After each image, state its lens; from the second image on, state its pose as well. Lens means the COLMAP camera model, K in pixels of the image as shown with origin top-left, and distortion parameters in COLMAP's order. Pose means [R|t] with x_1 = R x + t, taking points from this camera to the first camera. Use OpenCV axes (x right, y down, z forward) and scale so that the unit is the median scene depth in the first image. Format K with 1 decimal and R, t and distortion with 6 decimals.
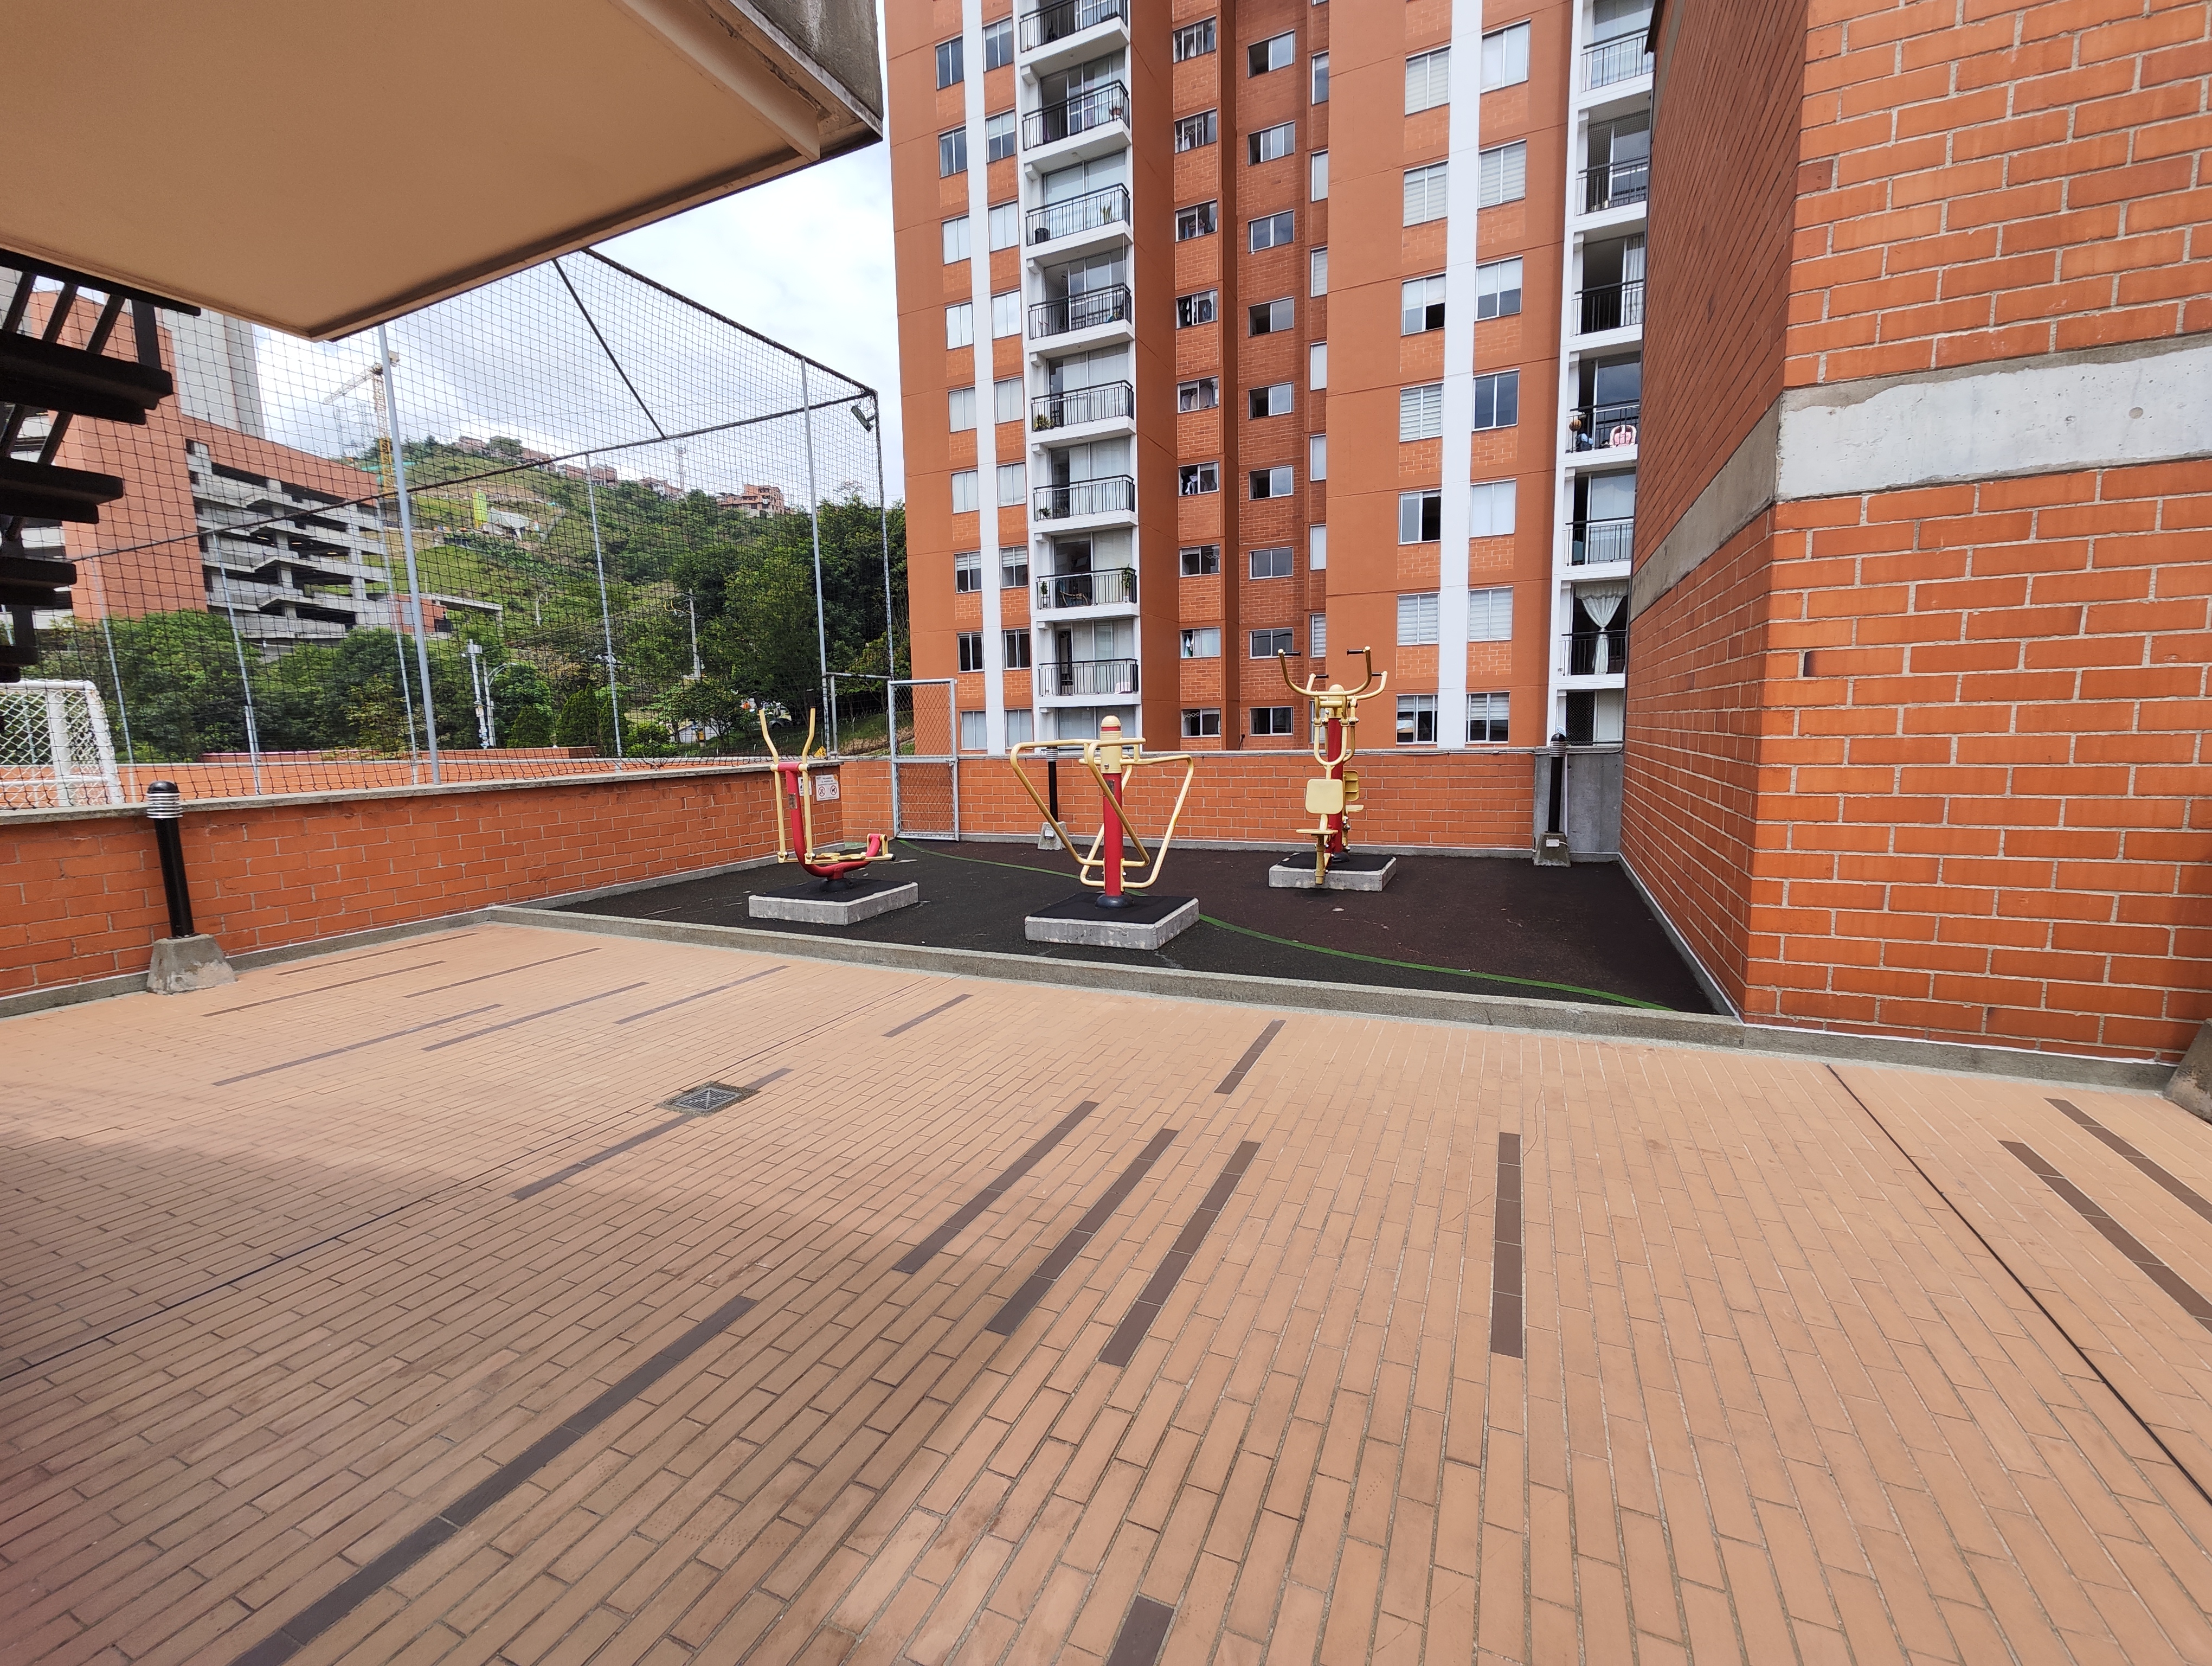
lens RADIAL K [[917.5, 0, 1091.3], [0, 917.5, 833.5], [0, 0, 1]] dist [0.009693, 0.000211]
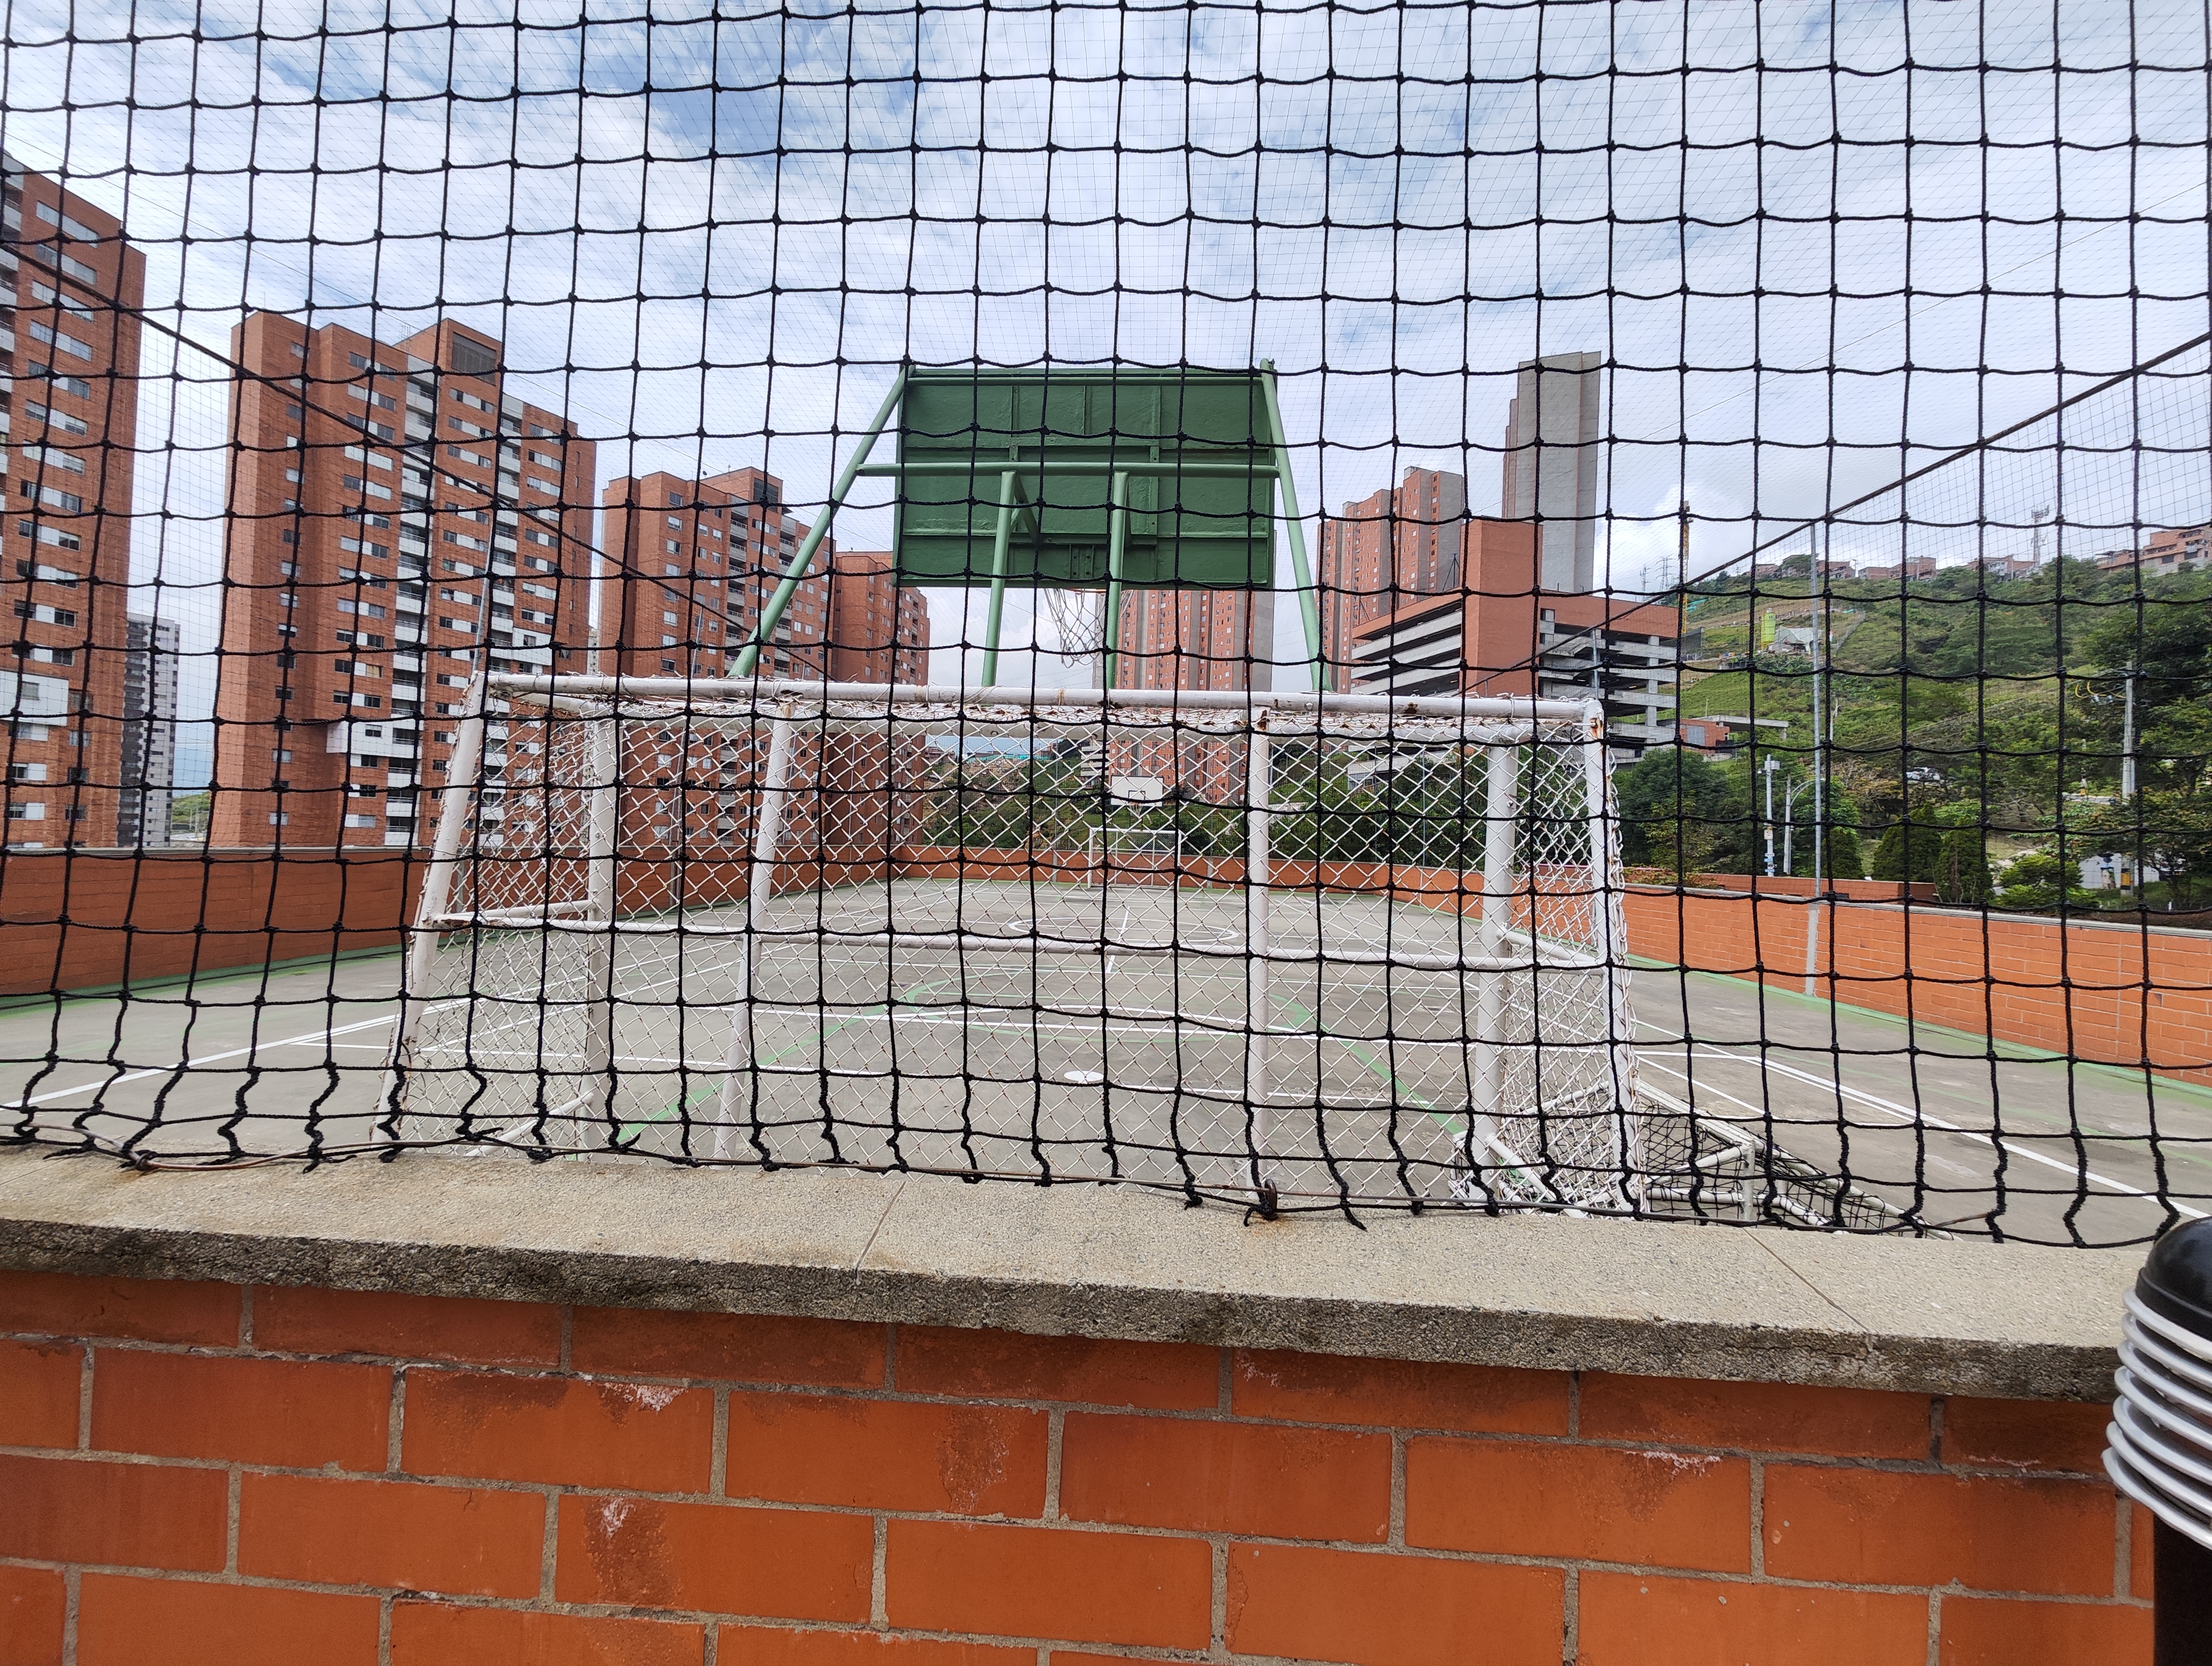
lens RADIAL K [[883.7, 0, 1106.0], [0, 883.7, 833.0], [0, 0, 1]] dist [0.001048, 0.000188]
pose [[0.374215, 0.026817, -0.926954, -0.097415], [-0.150749, 0.988045, -0.032274, -0.007845], [0.915007, 0.151815, 0.373784, 0.082295]]
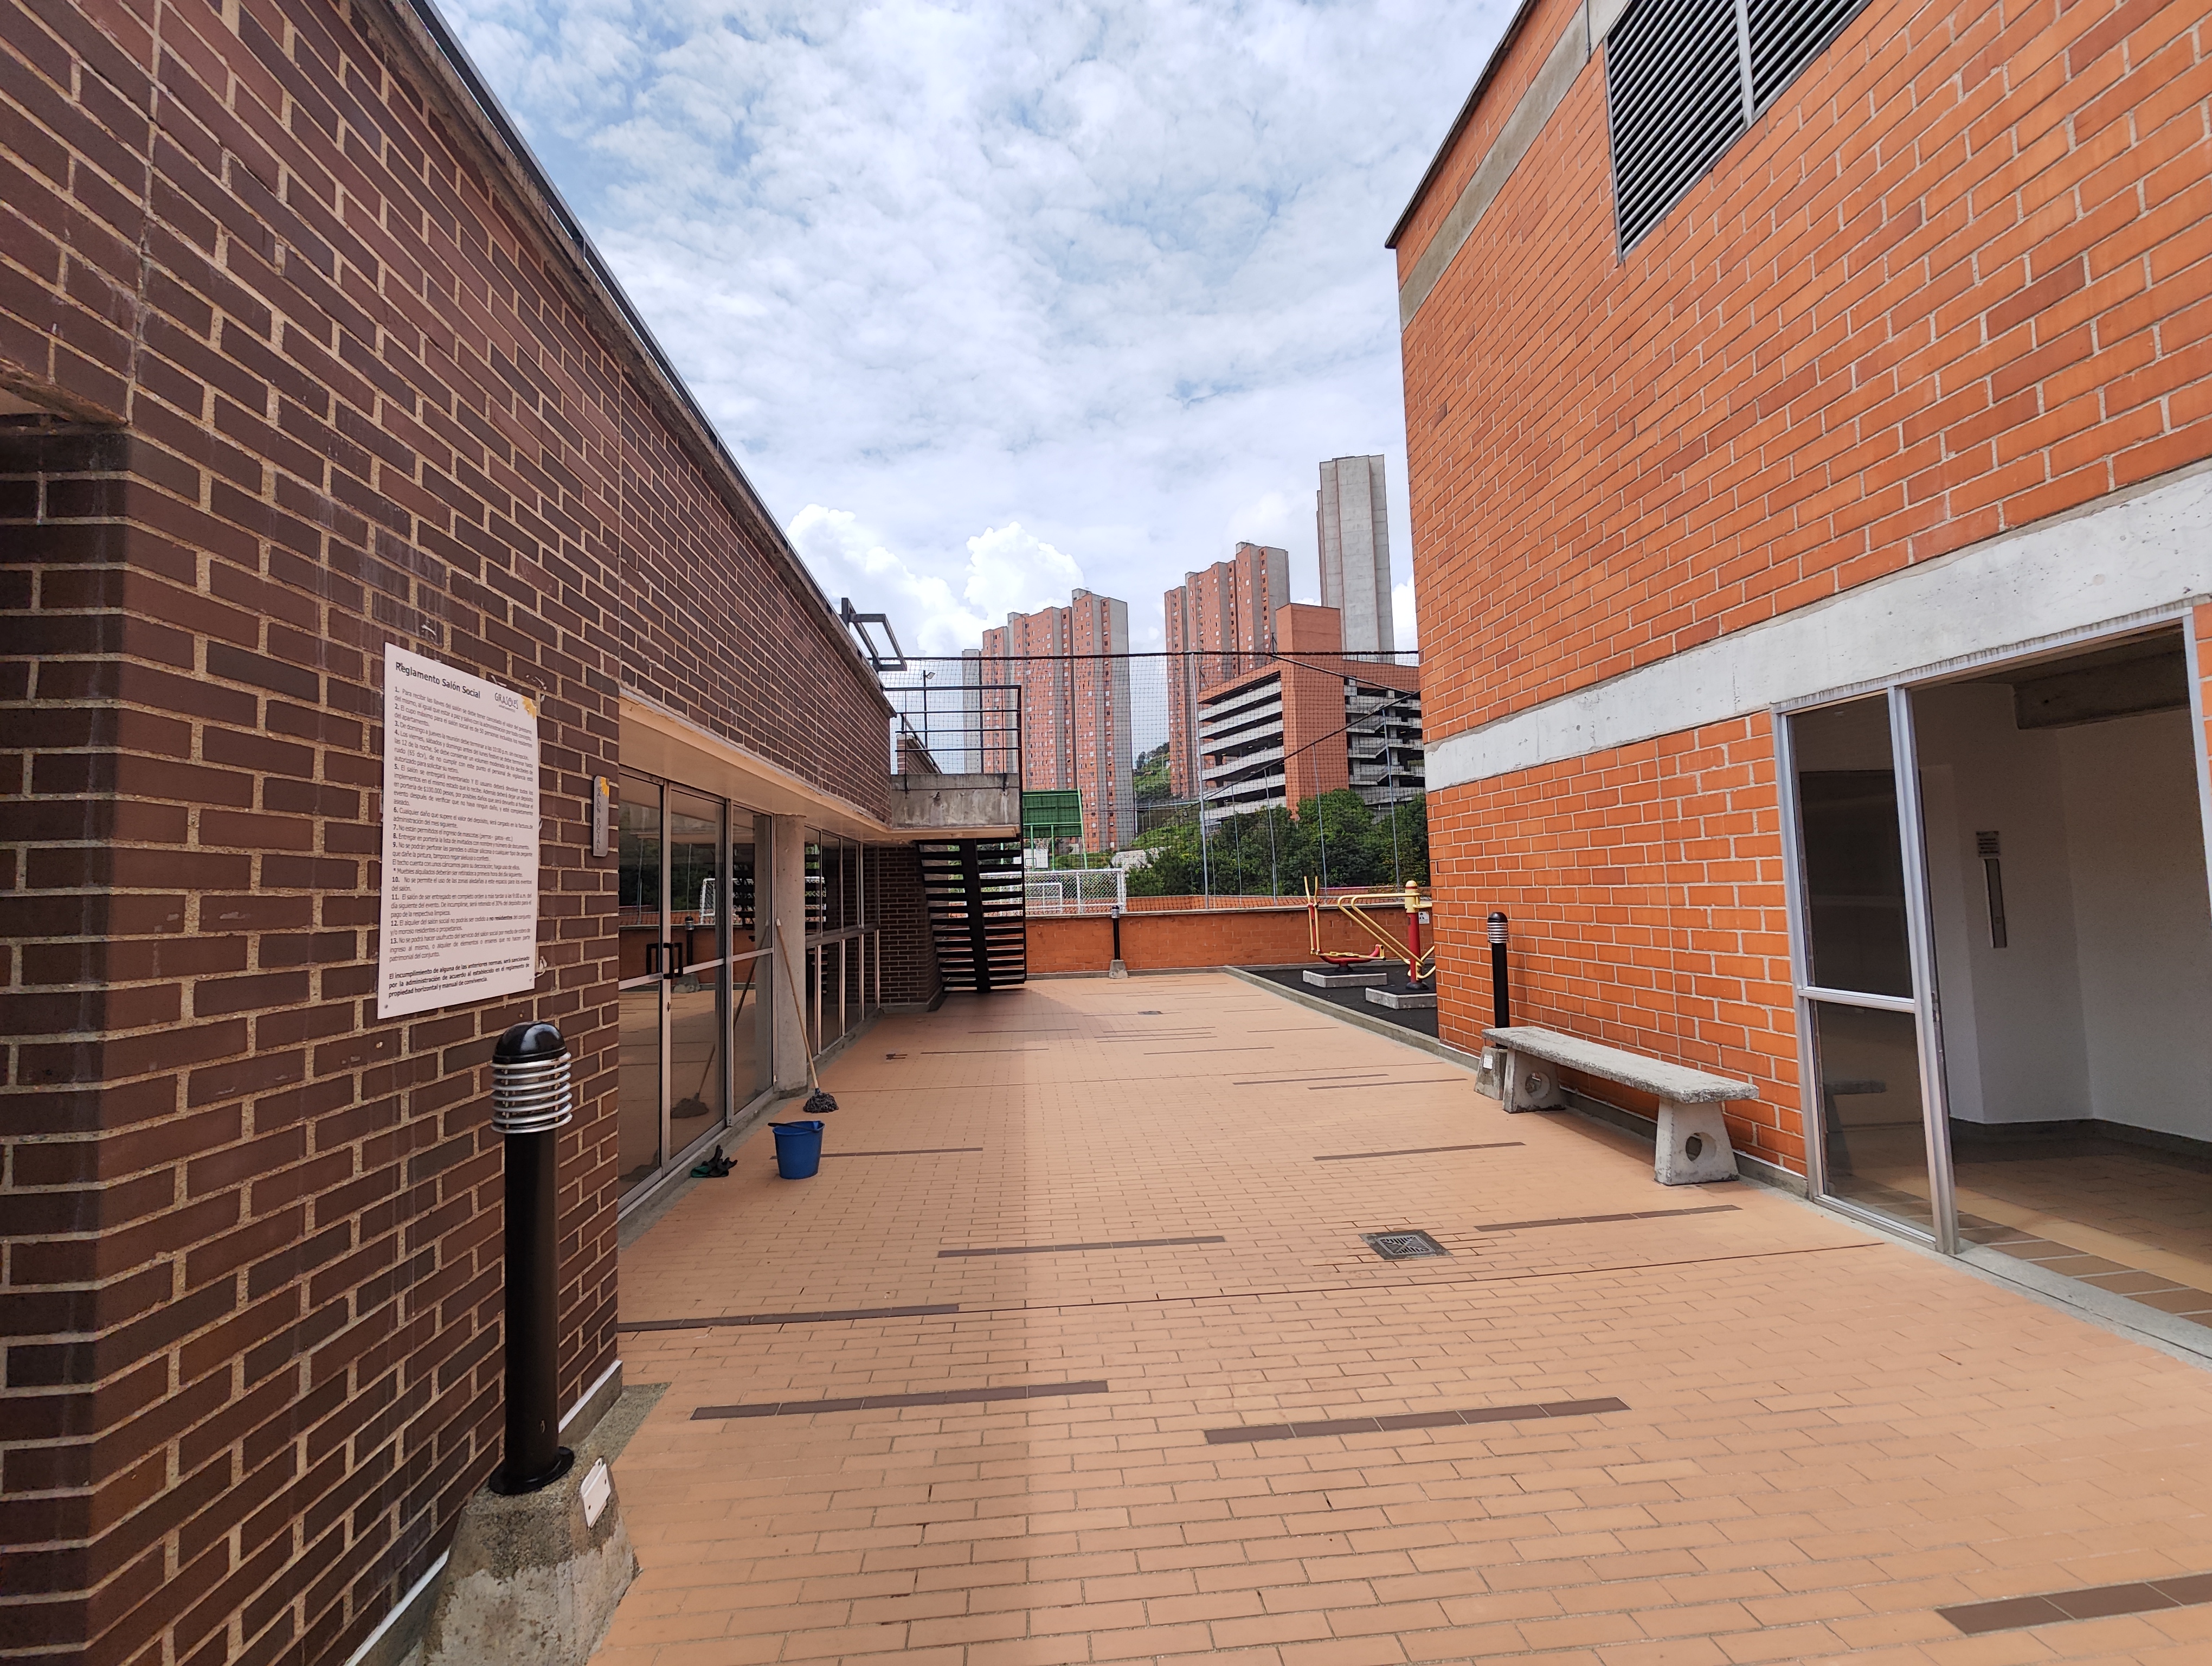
lens RADIAL K [[917.5, 0, 1091.3], [0, 917.5, 833.5], [0, 0, 1]] dist [0.009693, 0.000211]
pose [[0.487718, -0.046230, -0.871777, 0.095562], [-0.078902, 0.992176, -0.096757, 0.000253], [0.869429, 0.115975, 0.480254, -0.030207]]
